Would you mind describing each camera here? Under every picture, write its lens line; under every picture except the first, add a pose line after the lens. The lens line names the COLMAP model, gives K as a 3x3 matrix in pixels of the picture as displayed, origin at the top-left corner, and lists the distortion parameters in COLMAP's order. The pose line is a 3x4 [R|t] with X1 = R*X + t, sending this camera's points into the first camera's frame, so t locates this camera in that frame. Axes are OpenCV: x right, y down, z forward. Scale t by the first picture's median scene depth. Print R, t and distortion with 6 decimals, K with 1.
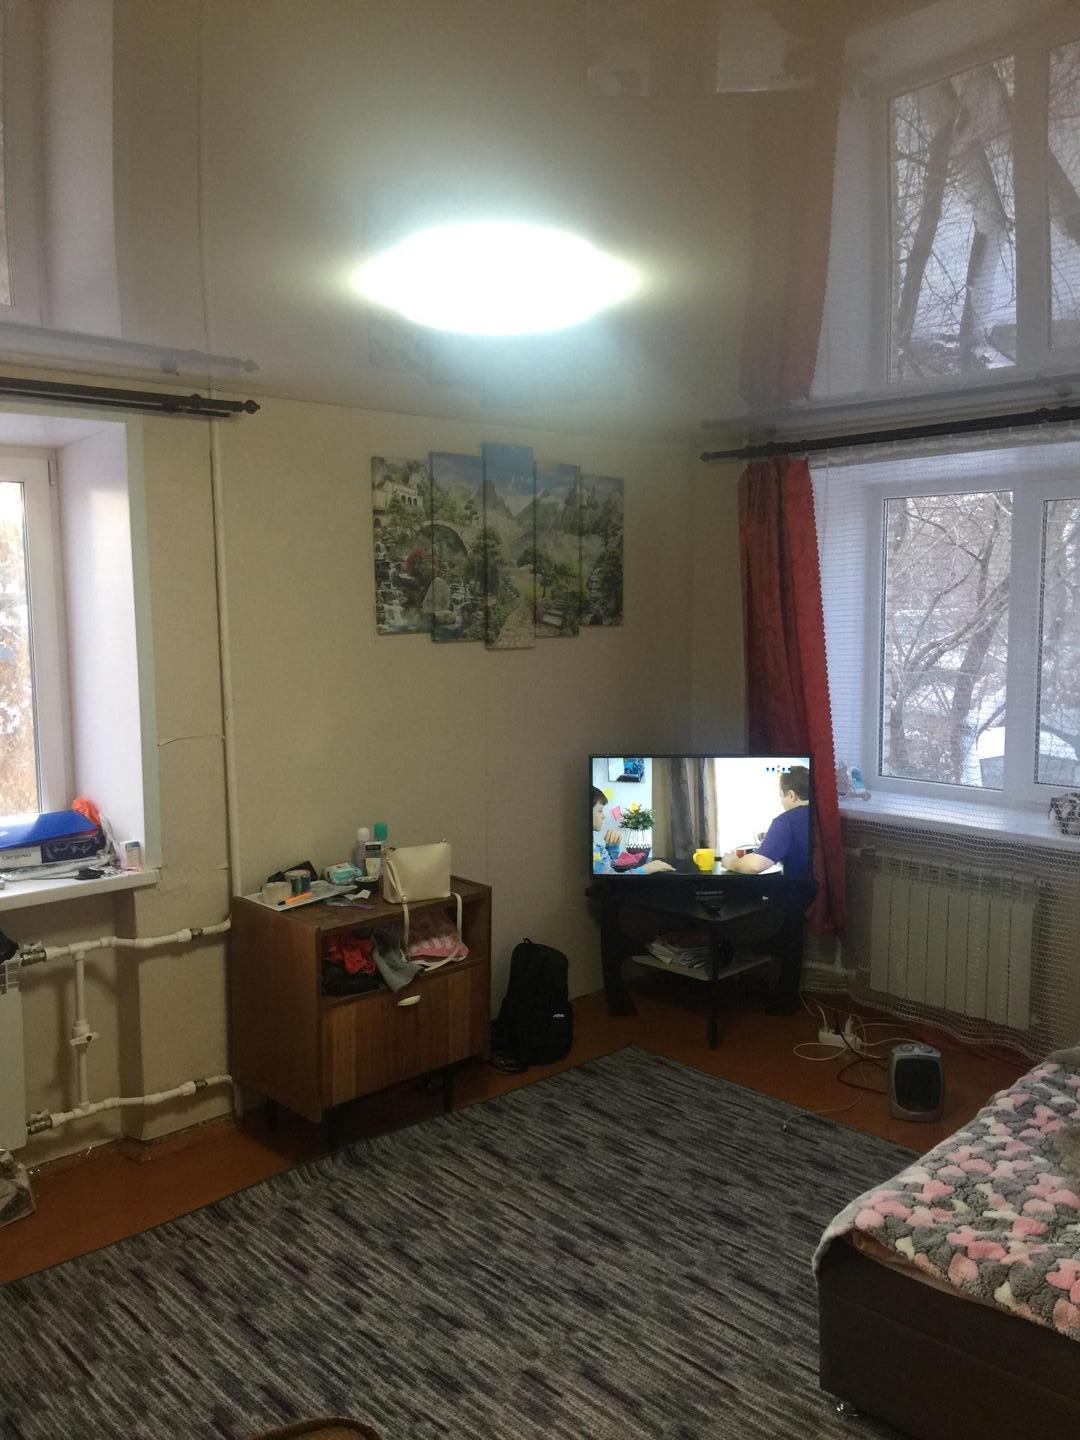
lens RADIAL K [[1223.7, 0, 532.3], [0, 1223.7, 719.1], [0, 0, 1]] dist [0.086056, -0.105057]
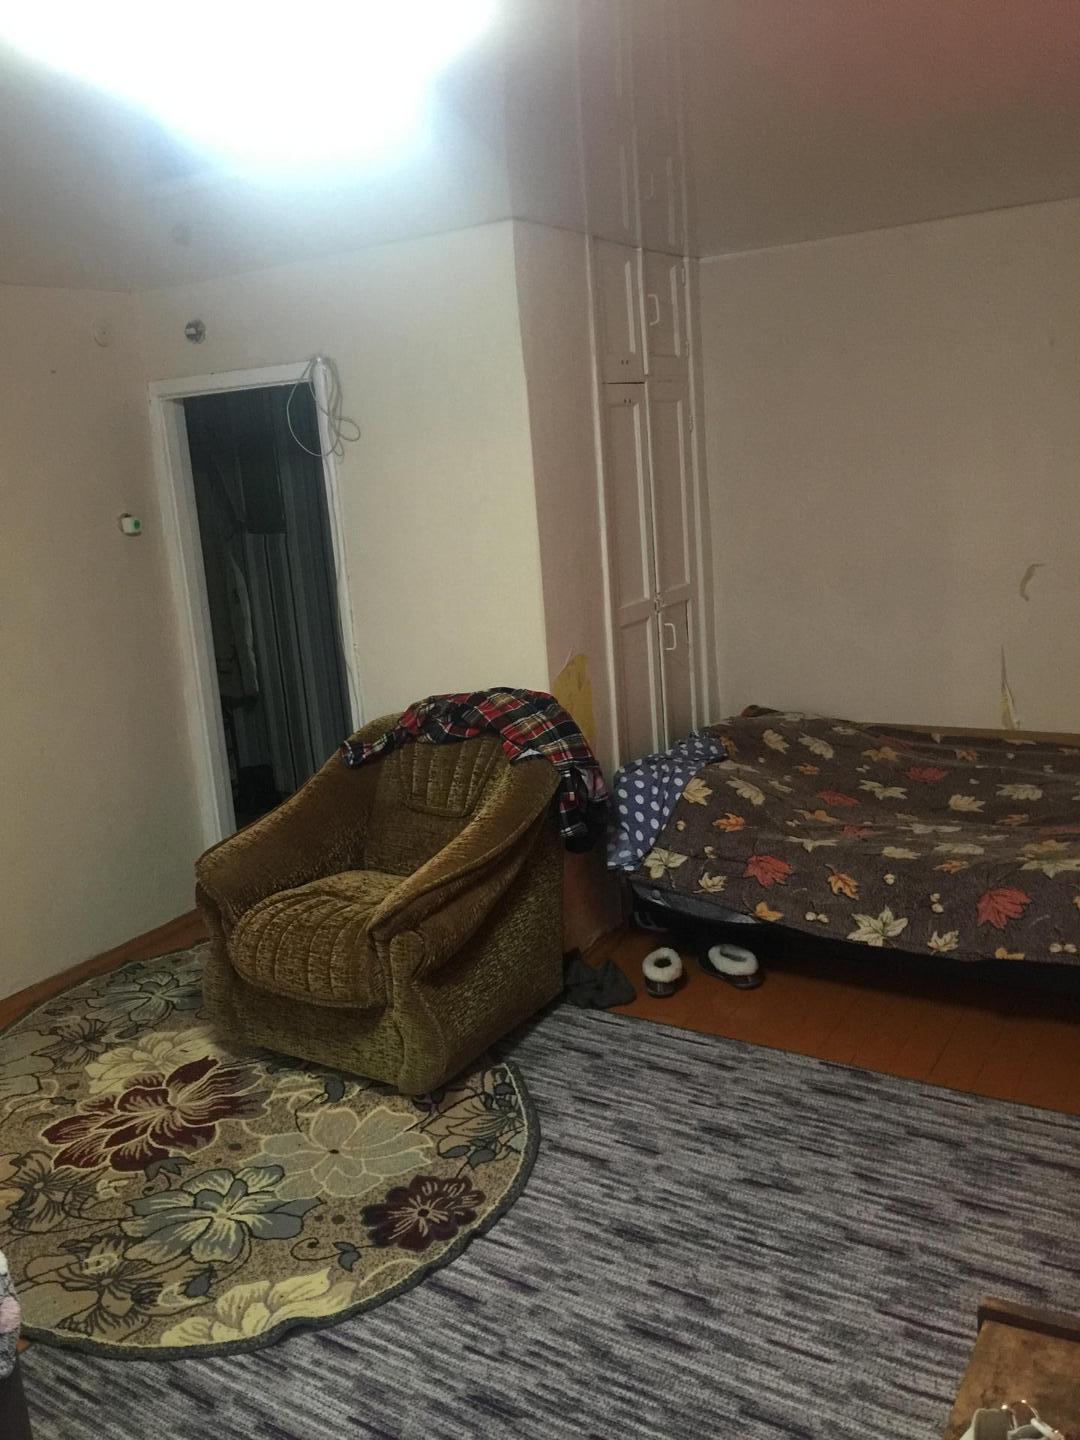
lens RADIAL K [[1223.7, 0, 548.7], [0, 1223.7, 711.8], [0, 0, 1]] dist [0.086056, -0.105057]
pose [[-0.962168, 0.139806, -0.233852, 0.022632], [0.061907, 0.948042, 0.312065, -0.168615], [0.265330, 0.285782, -0.920831, 1.622202]]
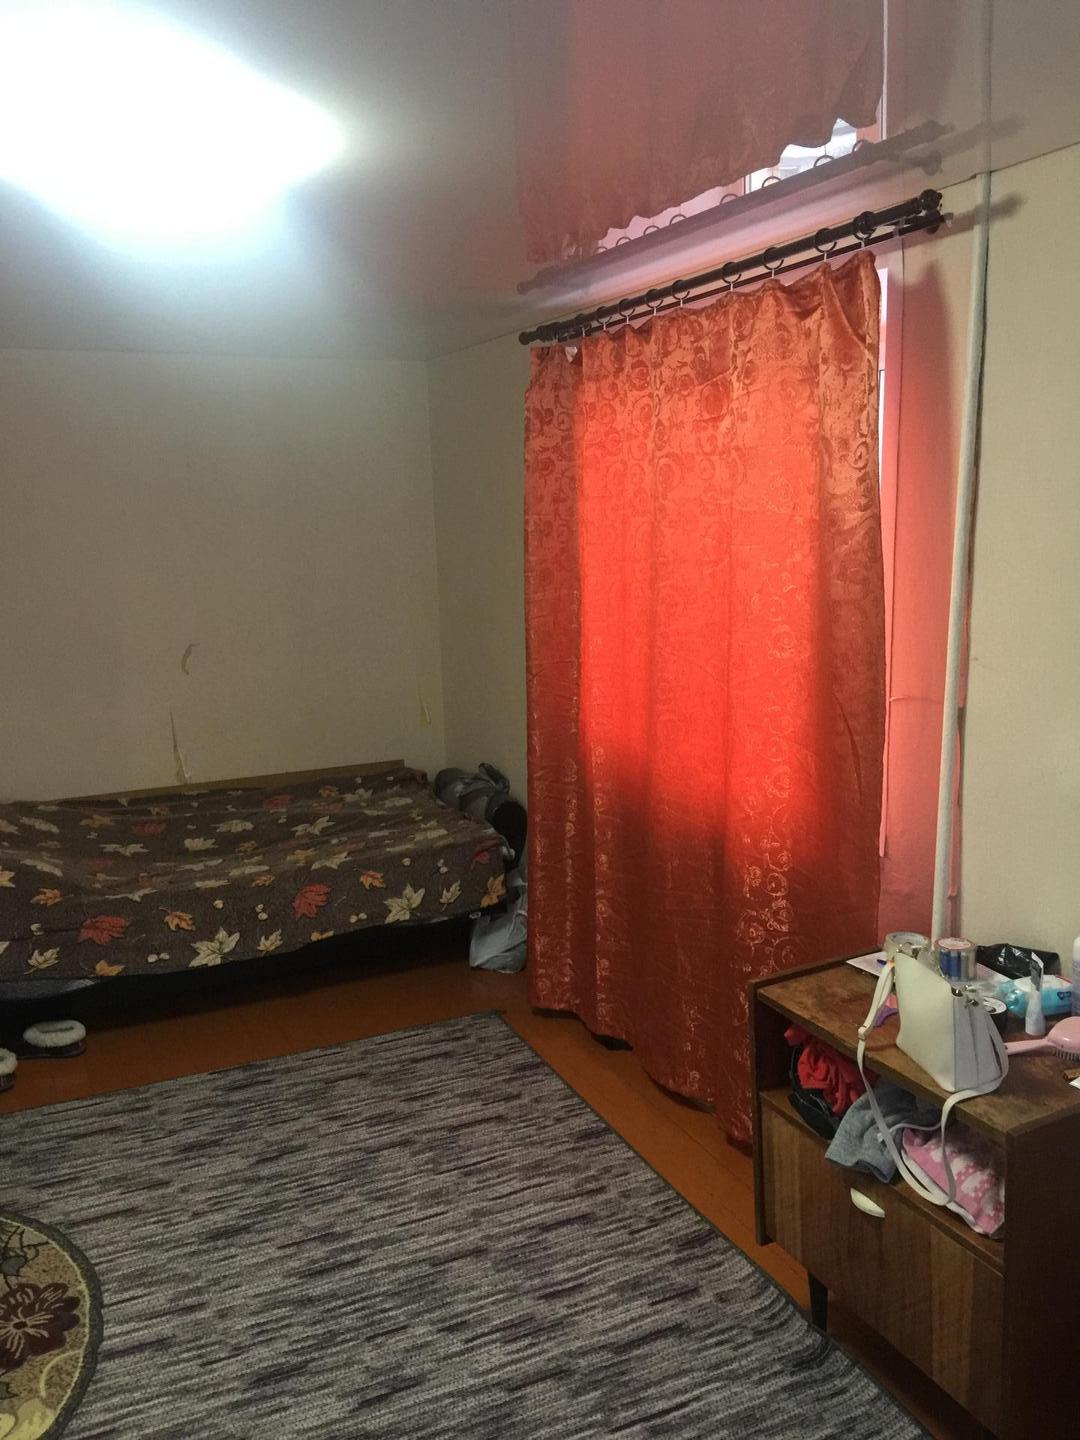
lens RADIAL K [[1223.7, 0, 540.9], [0, 1223.7, 719.0], [0, 0, 1]] dist [0.086056, -0.105057]
pose [[-0.309855, 0.189231, -0.931763, 0.629675], [-0.068357, 0.973024, 0.220343, -0.159641], [0.948323, 0.131966, -0.288561, 1.367191]]
